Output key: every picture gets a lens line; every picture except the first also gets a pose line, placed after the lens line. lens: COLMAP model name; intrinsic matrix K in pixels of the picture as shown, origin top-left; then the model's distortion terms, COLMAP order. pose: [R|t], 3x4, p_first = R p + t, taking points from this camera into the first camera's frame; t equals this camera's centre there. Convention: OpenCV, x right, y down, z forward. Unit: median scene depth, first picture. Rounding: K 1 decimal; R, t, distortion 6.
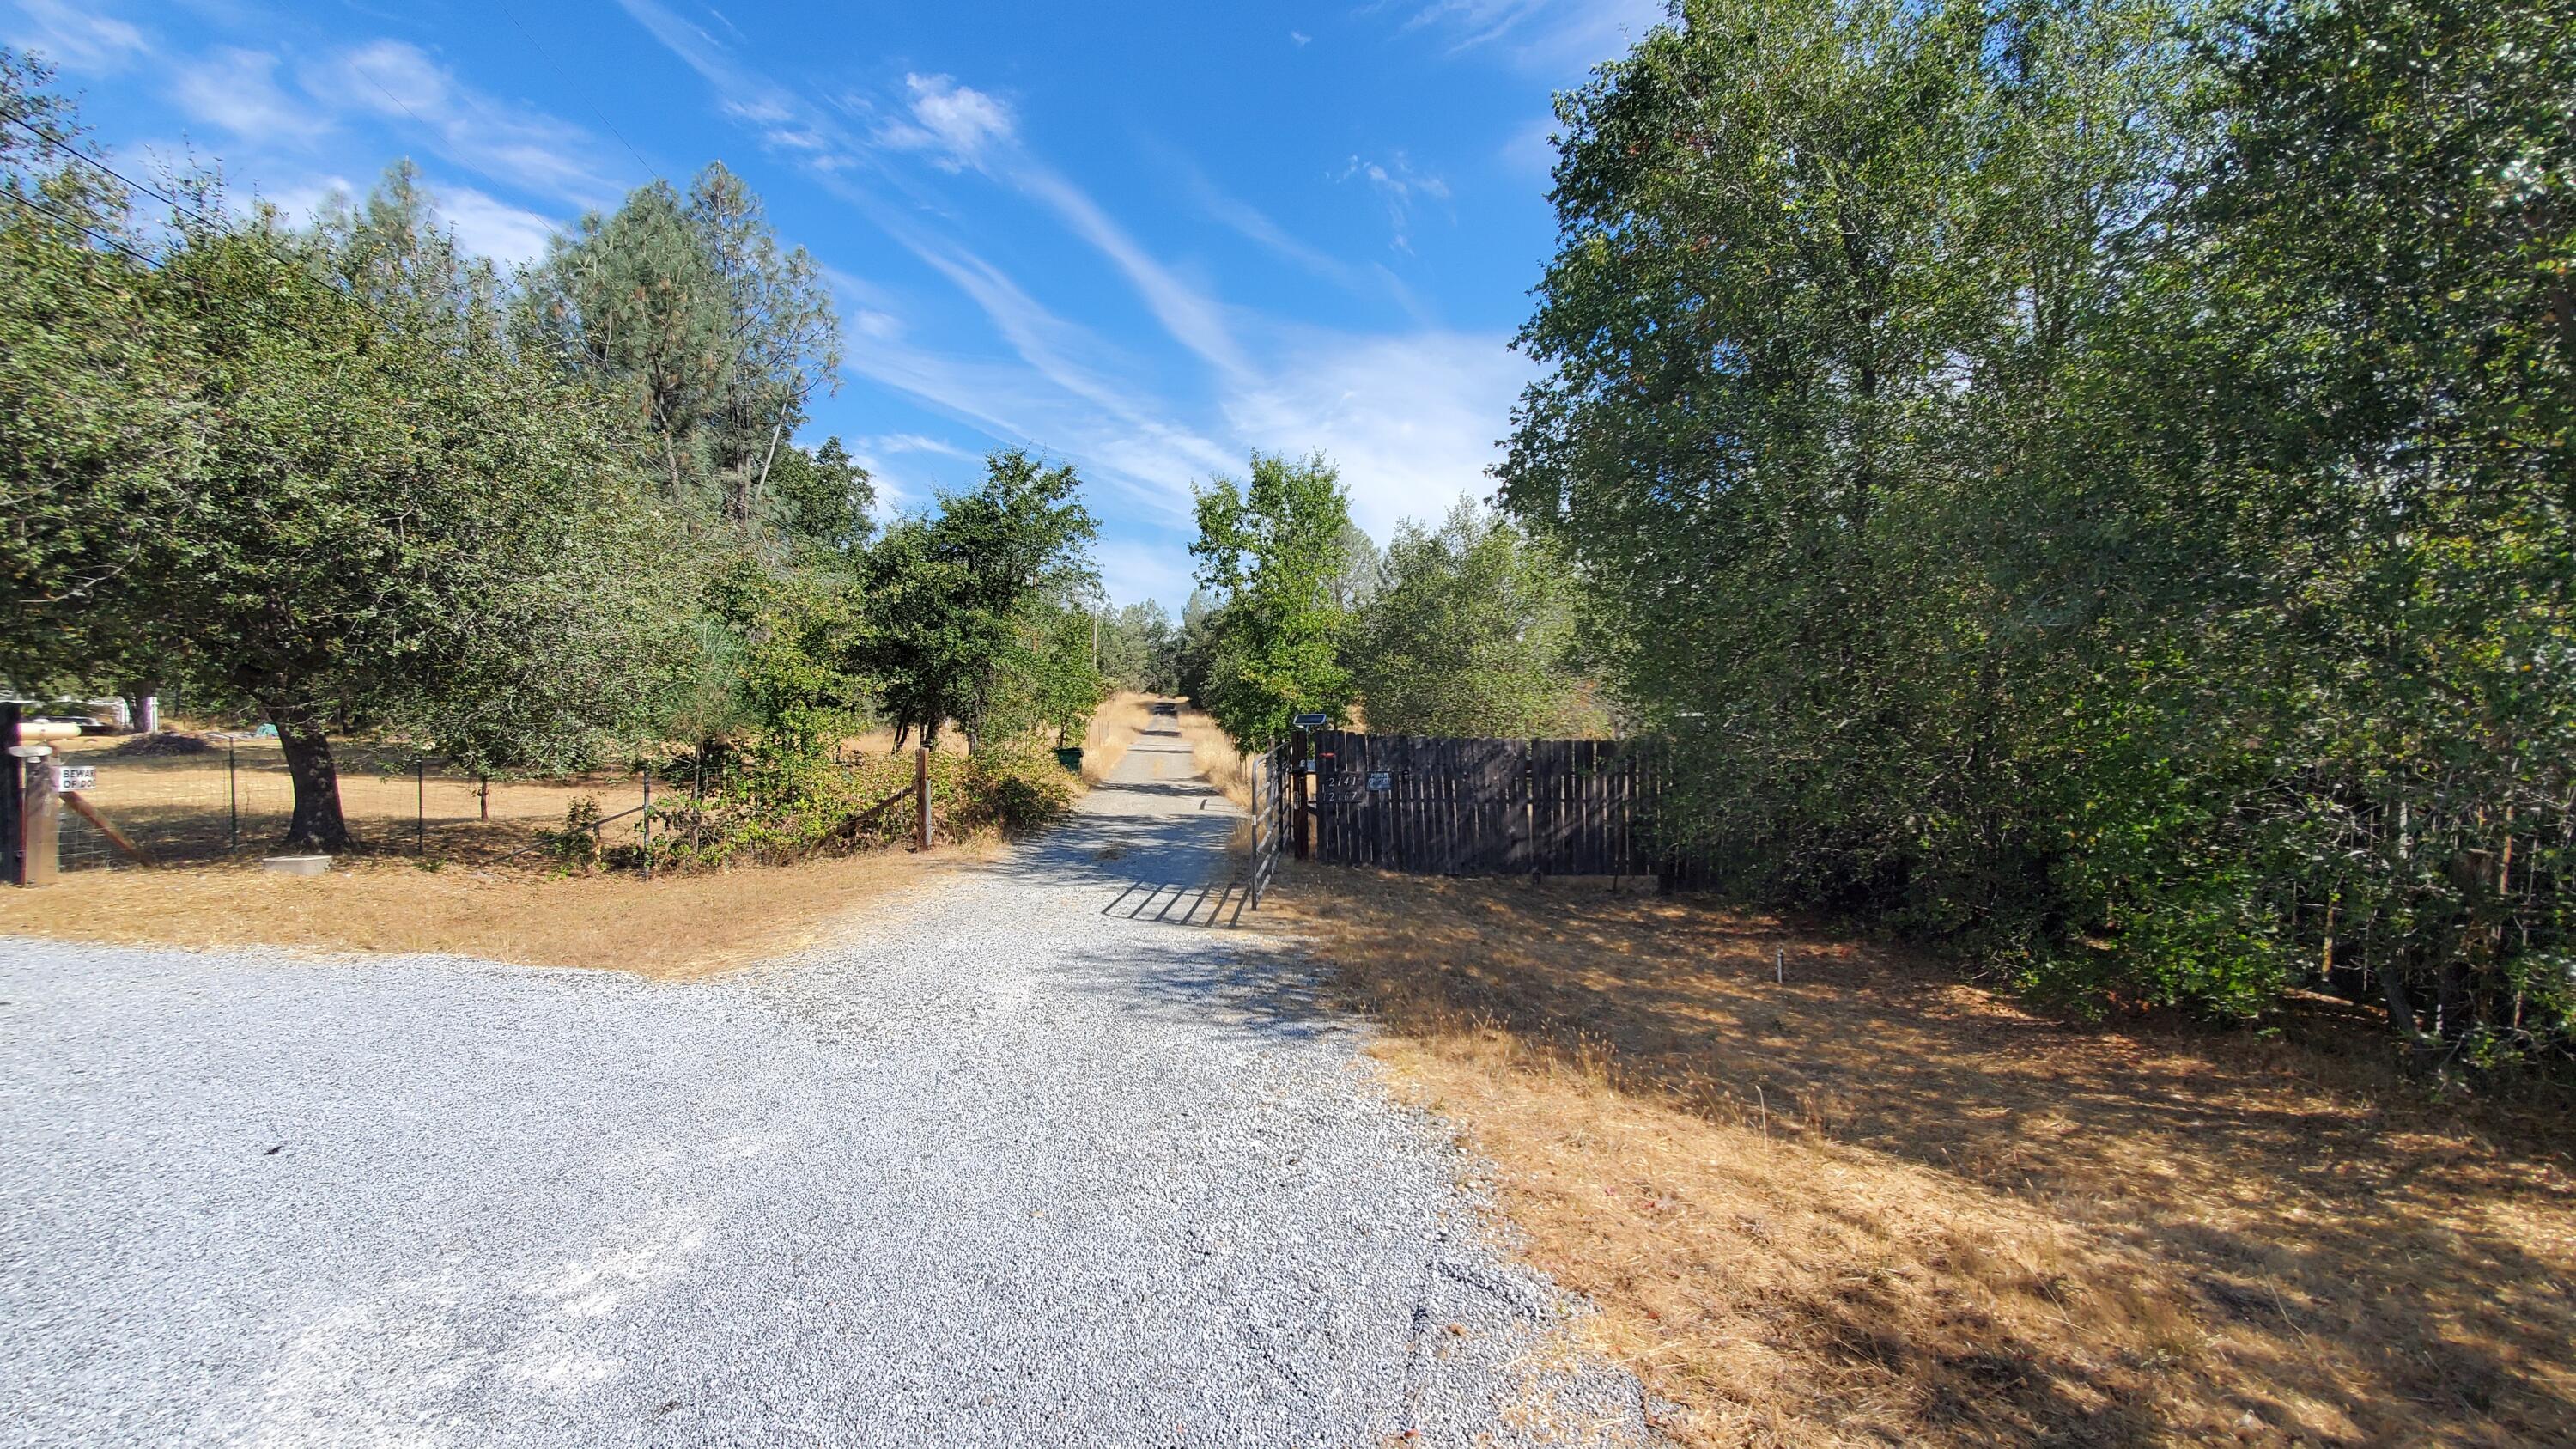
lens RADIAL K [[1001.4, 0, 1294.7], [0, 1001.4, 758.4], [0, 0, 1]] dist [-0.002551, -0.000609]
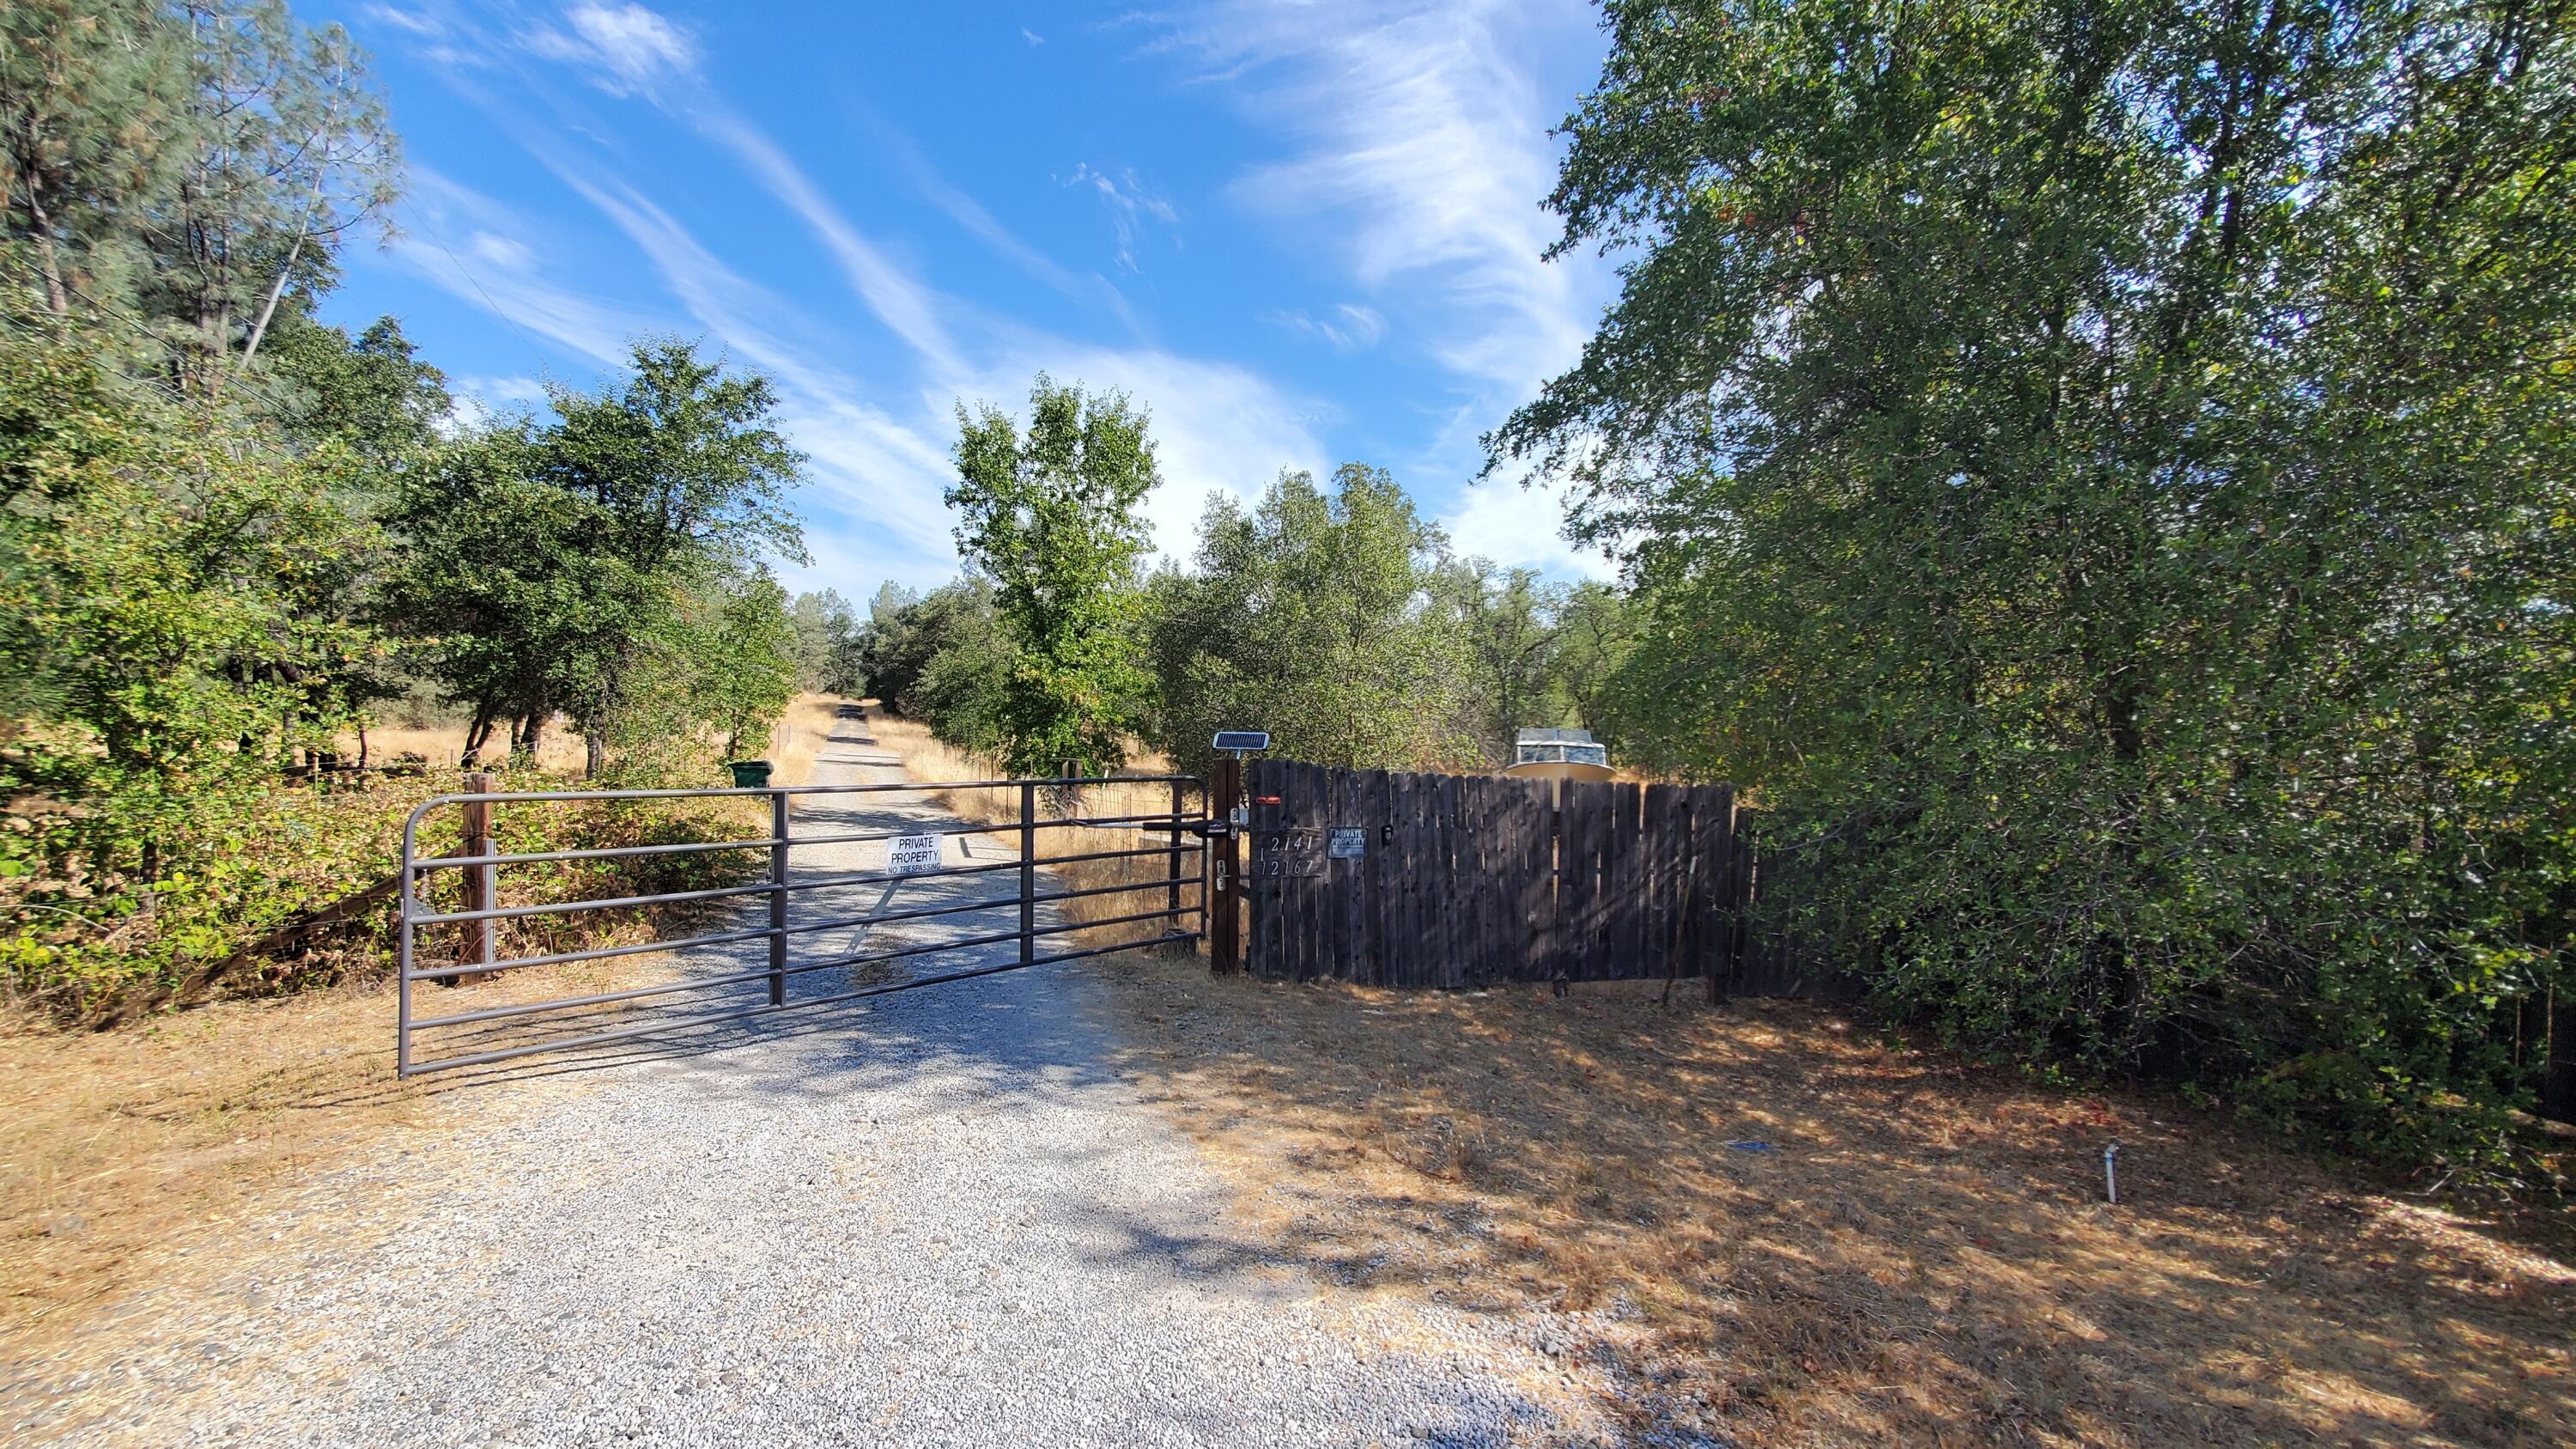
lens RADIAL K [[1001.4, 0, 1294.7], [0, 1001.4, 758.4], [0, 0, 1]] dist [-0.002551, -0.000609]
pose [[0.954865, 0.028132, 0.295705, -0.064884], [-0.023776, 0.999549, -0.018317, -0.008709], [-0.296087, 0.010459, 0.955104, 0.198966]]
